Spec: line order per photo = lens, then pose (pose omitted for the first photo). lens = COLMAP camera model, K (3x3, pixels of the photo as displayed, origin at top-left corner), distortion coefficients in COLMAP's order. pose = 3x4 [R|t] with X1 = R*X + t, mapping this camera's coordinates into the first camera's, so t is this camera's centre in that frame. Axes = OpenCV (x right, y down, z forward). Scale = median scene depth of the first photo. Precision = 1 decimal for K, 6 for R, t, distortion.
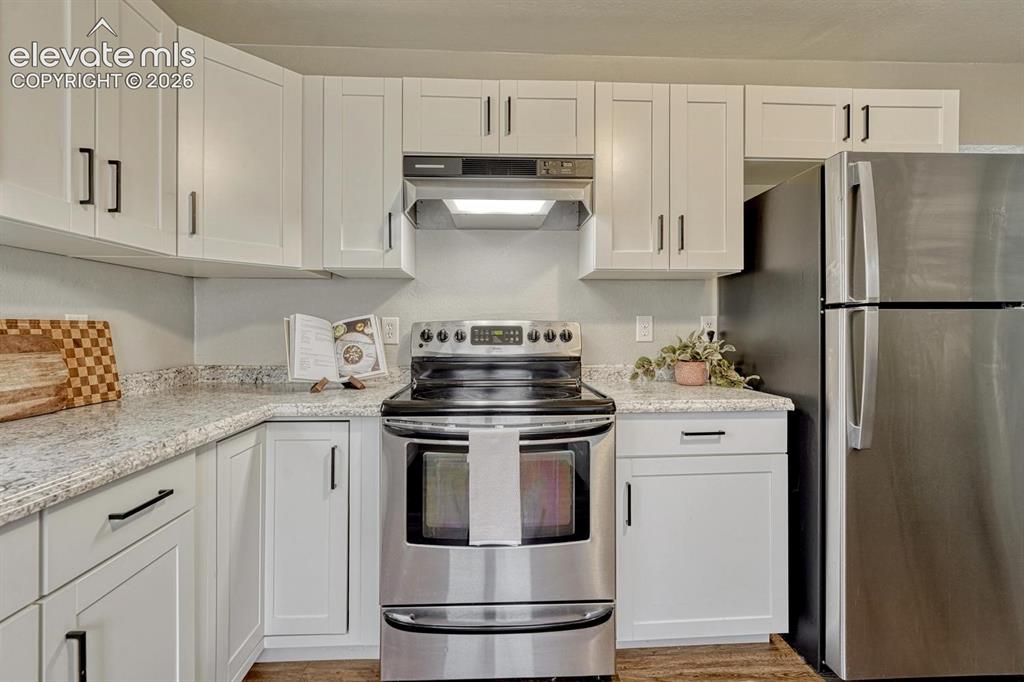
lens RADIAL K [[455.3, 0, 509.1], [0, 455.3, 330.8], [0, 0, 1]] dist [0.001087, 0.000717]
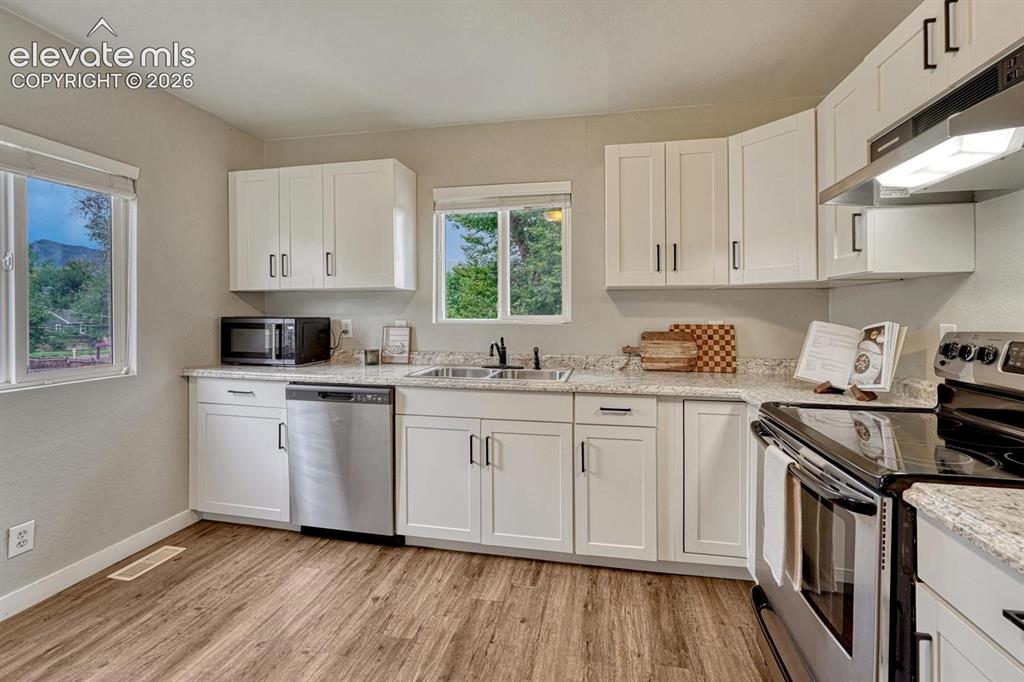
lens RADIAL K [[450.4, 0, 523.6], [0, 450.4, 316.2], [0, 0, 1]] dist [-0.001538, -0.000152]
pose [[-0.218711, 0.006455, -0.975768, 0.936120], [-0.006455, 0.999947, 0.008062, -0.063870], [0.975768, 0.008062, -0.218657, 0.652481]]
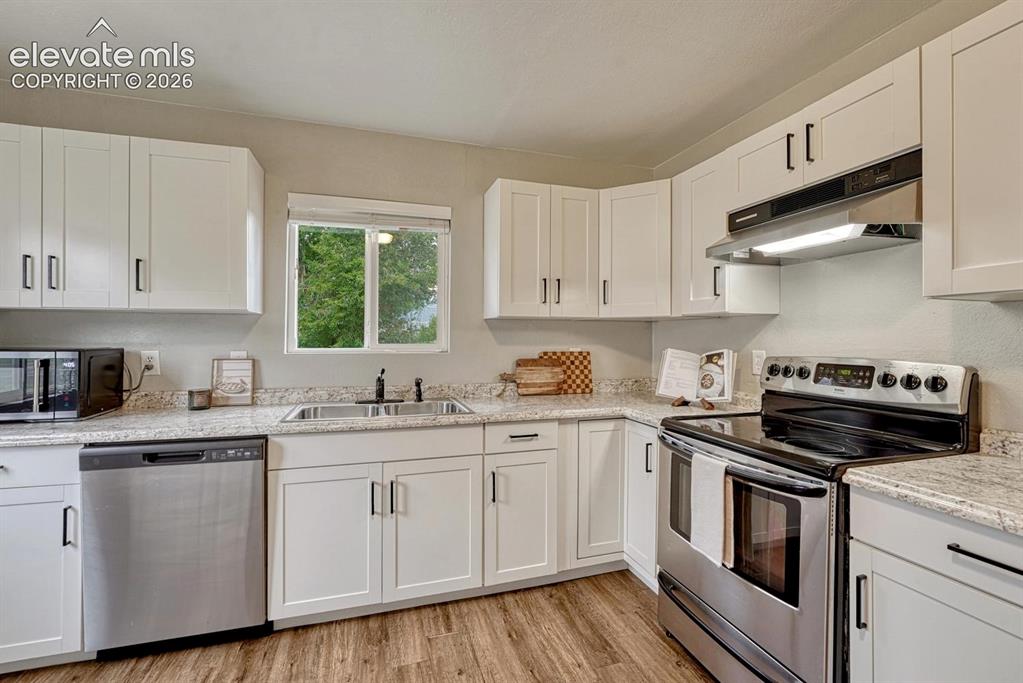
lens RADIAL K [[438.3, 0, 509.6], [0, 438.3, 336.9], [0, 0, 1]] dist [-0.005273, -0.000367]
pose [[0.264585, -0.001313, -0.964361, 0.853995], [-0.007669, 0.999965, -0.003465, -0.077762], [0.964332, 0.008312, 0.264566, 0.203666]]
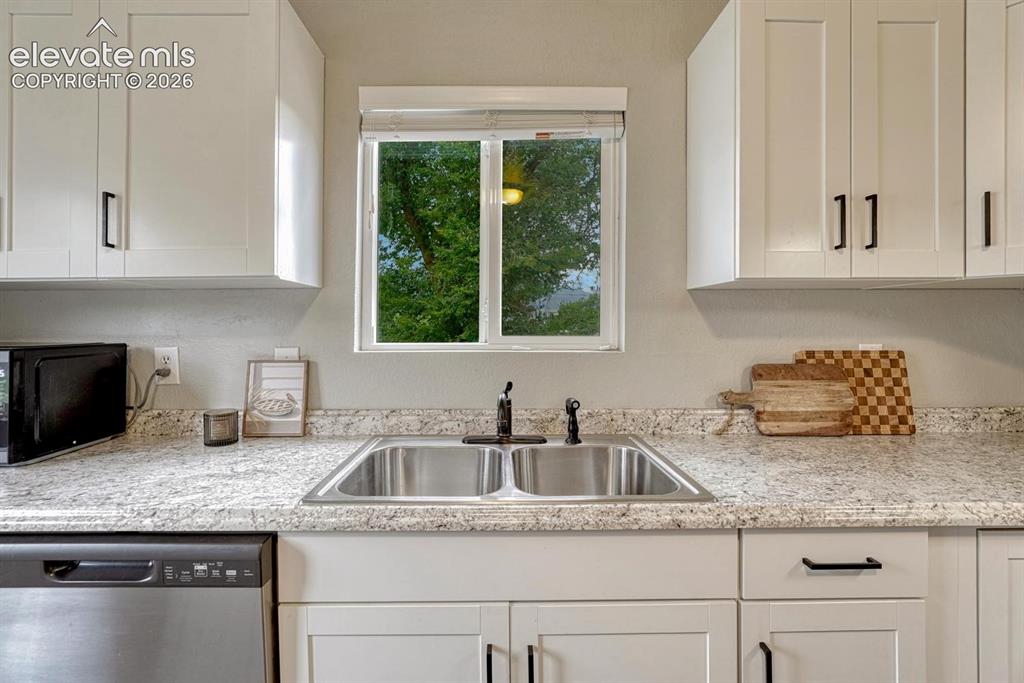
lens RADIAL K [[458.2, 0, 505.4], [0, 458.2, 325.7], [0, 0, 1]] dist [-0.002524, 0.000269]
pose [[-0.025291, -0.002128, -0.999678, 0.112822], [-0.002759, 0.999994, -0.002059, -0.073598], [0.999676, 0.002706, -0.025297, 0.196821]]
